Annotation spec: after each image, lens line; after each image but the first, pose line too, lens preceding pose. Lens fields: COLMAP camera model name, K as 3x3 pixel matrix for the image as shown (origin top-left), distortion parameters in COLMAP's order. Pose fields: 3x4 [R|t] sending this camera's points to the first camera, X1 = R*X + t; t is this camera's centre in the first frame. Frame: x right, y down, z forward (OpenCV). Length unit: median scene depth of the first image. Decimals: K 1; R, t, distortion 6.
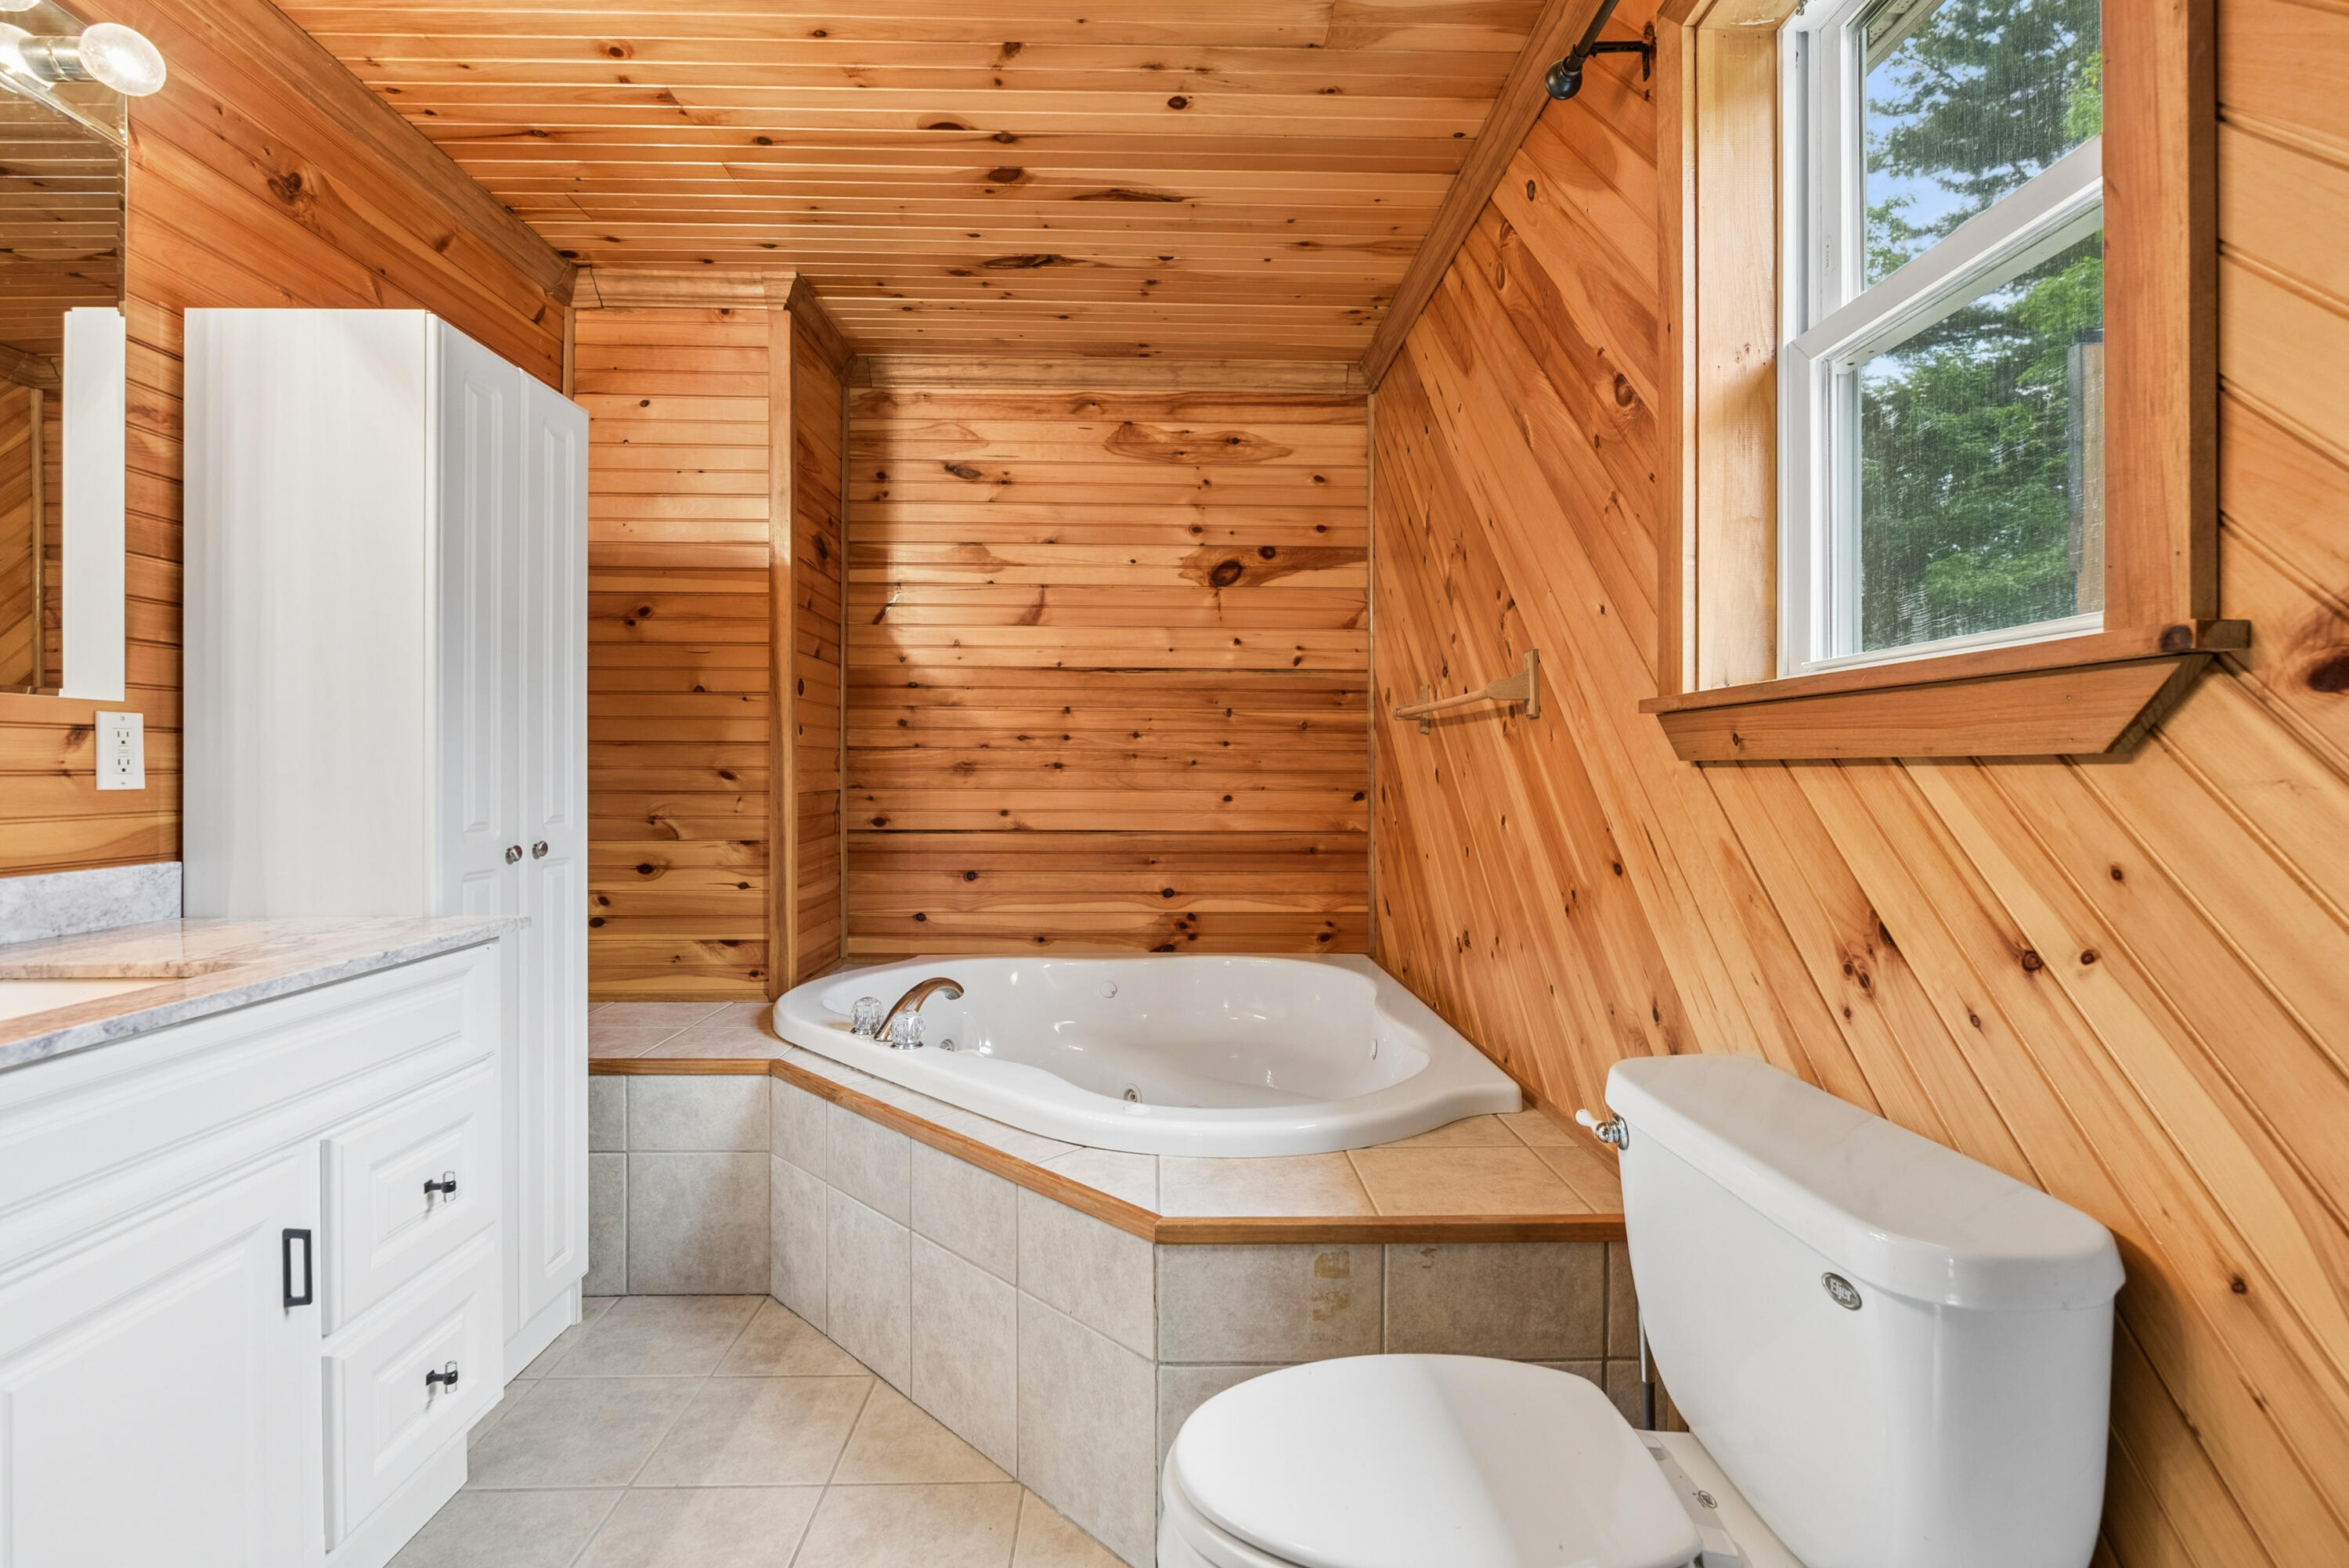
lens RADIAL K [[1074.3, 0, 1165.9], [0, 1074.3, 744.8], [0, 0, 1]] dist [-0.017018, 0.006213]
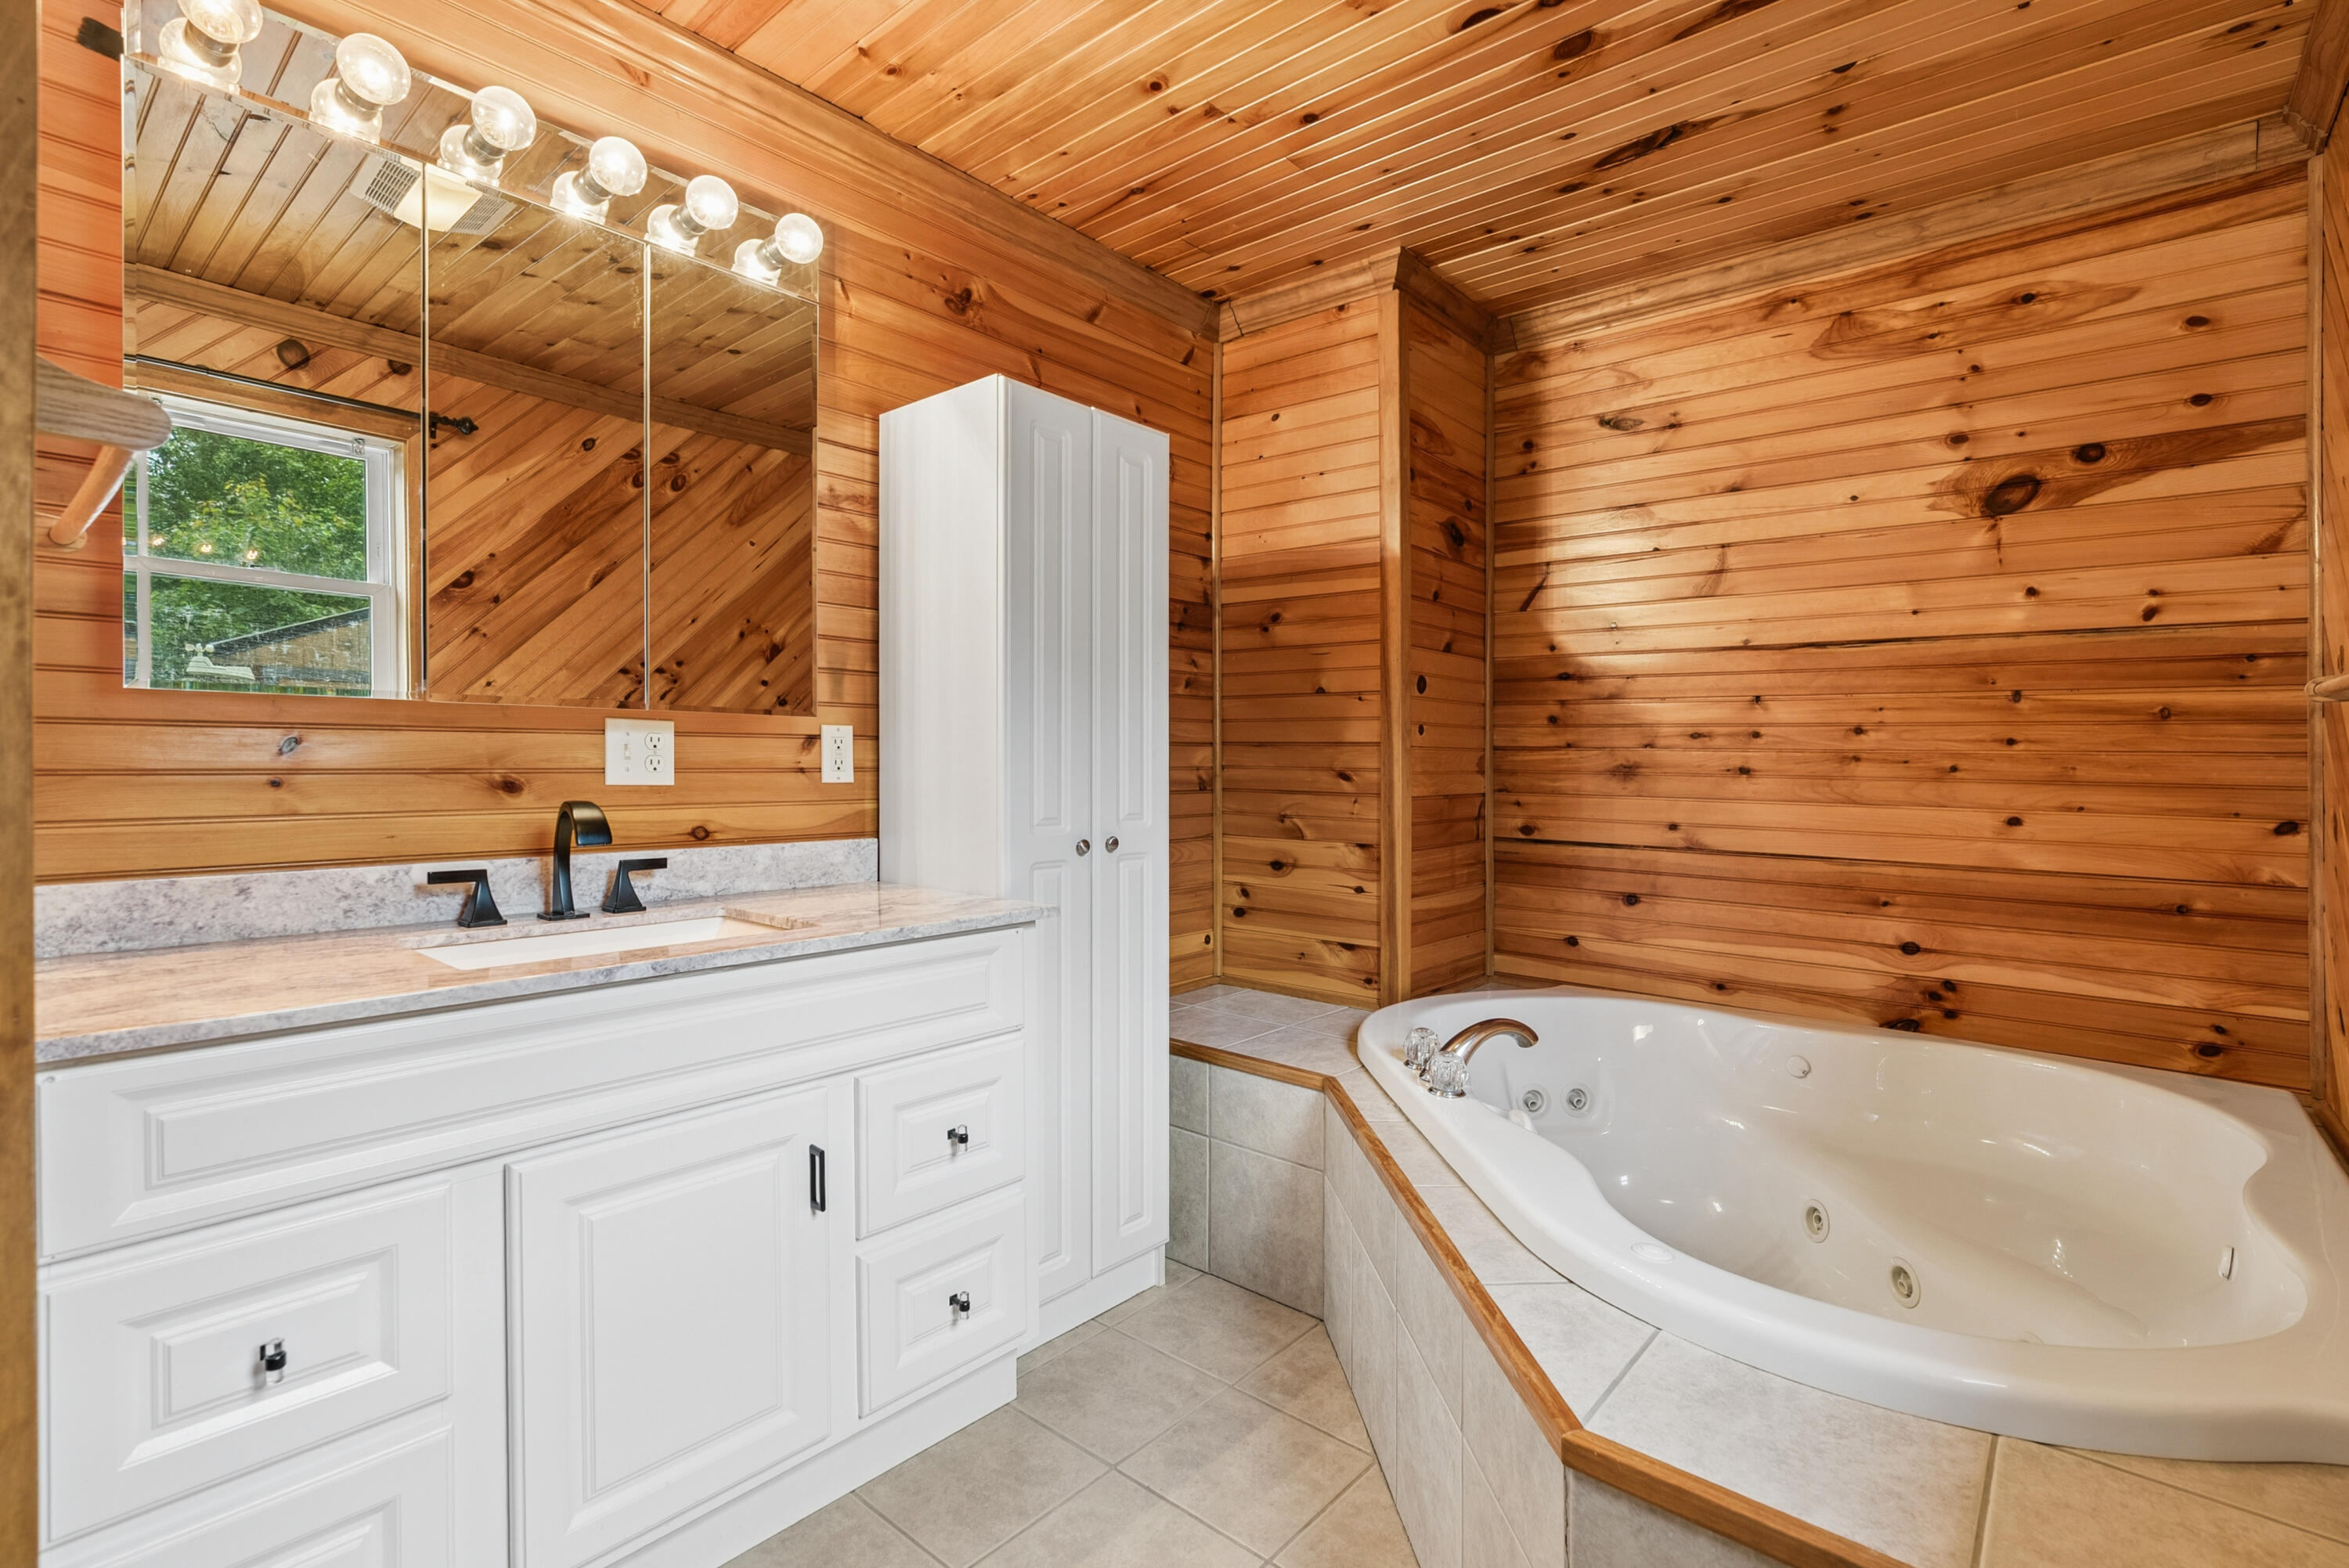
lens RADIAL K [[1074.3, 0, 1165.9], [0, 1074.3, 744.8], [0, 0, 1]] dist [-0.017018, 0.006213]
pose [[0.741973, -0.002130, -0.670426, 0.168002], [0.004785, 0.999986, 0.002119, -0.004834], [0.670413, -0.004781, 0.741973, 0.195322]]
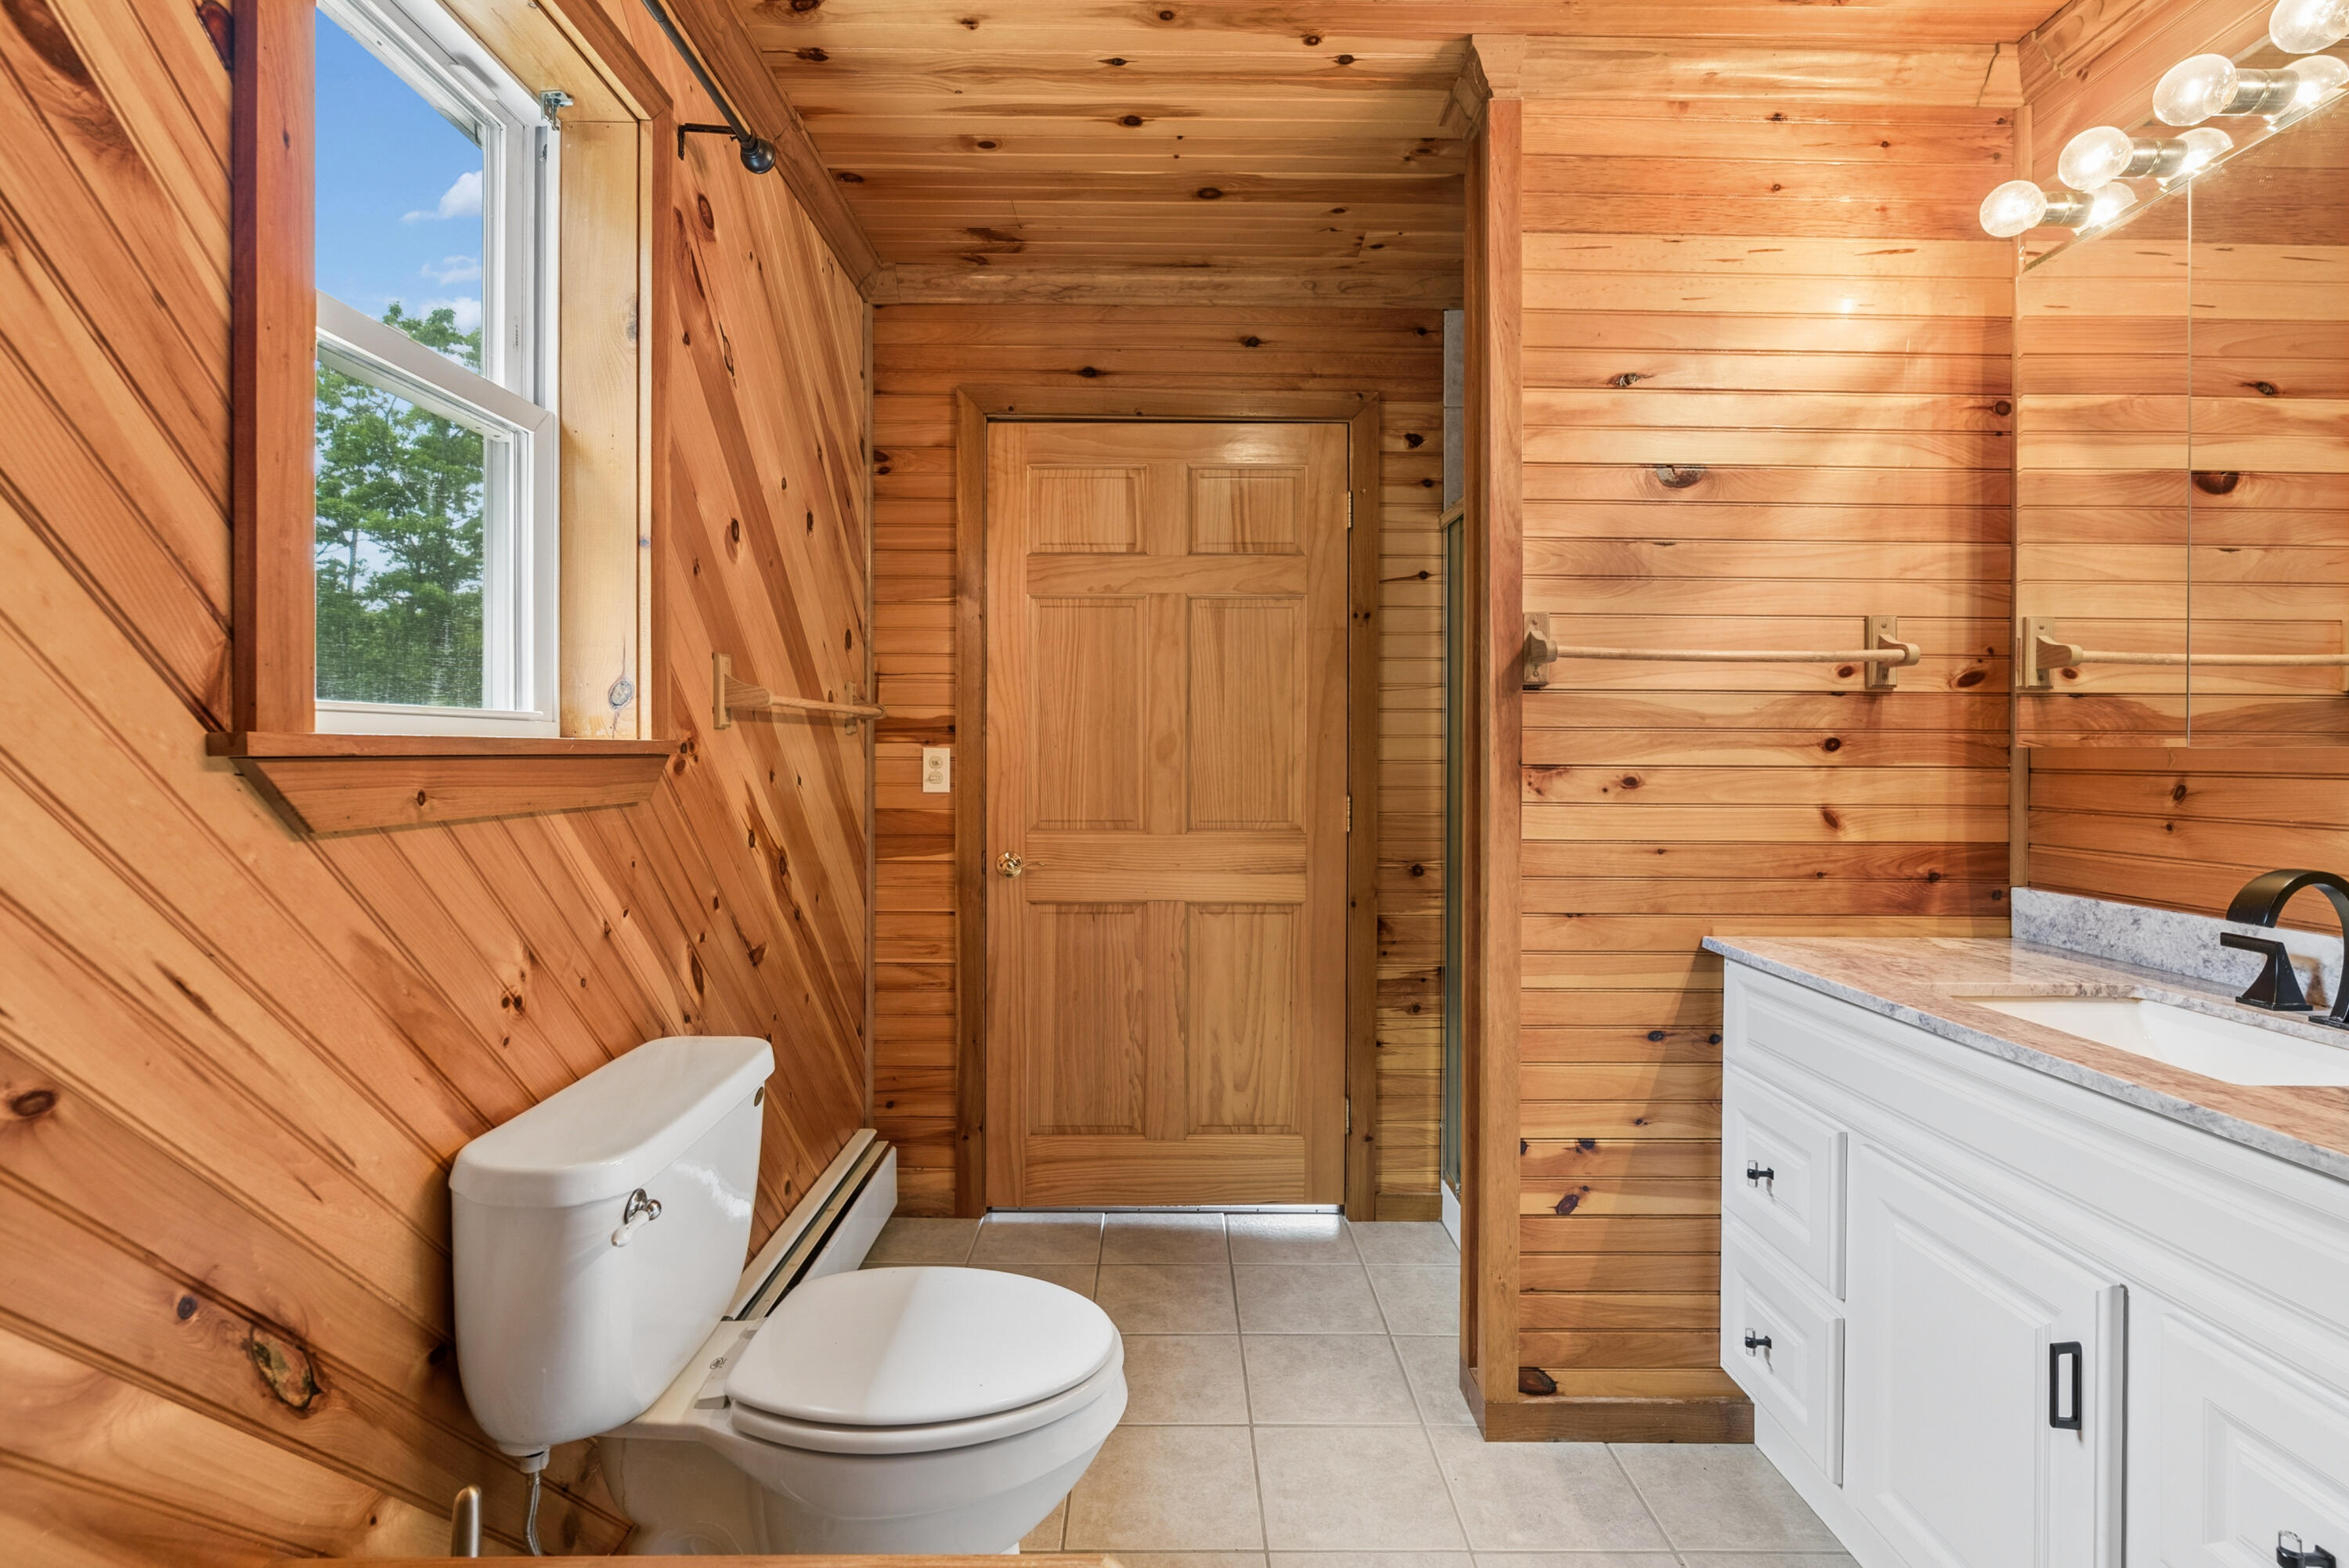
lens RADIAL K [[1124.5, 0, 1170.6], [0, 1124.5, 775.2], [0, 0, 1]] dist [-0.007015, 0.002142]
pose [[-0.999844, -0.002909, 0.017428, -0.038125], [-0.002936, 0.999995, -0.001496, -0.013789], [-0.017423, -0.001547, -0.999847, 1.078072]]
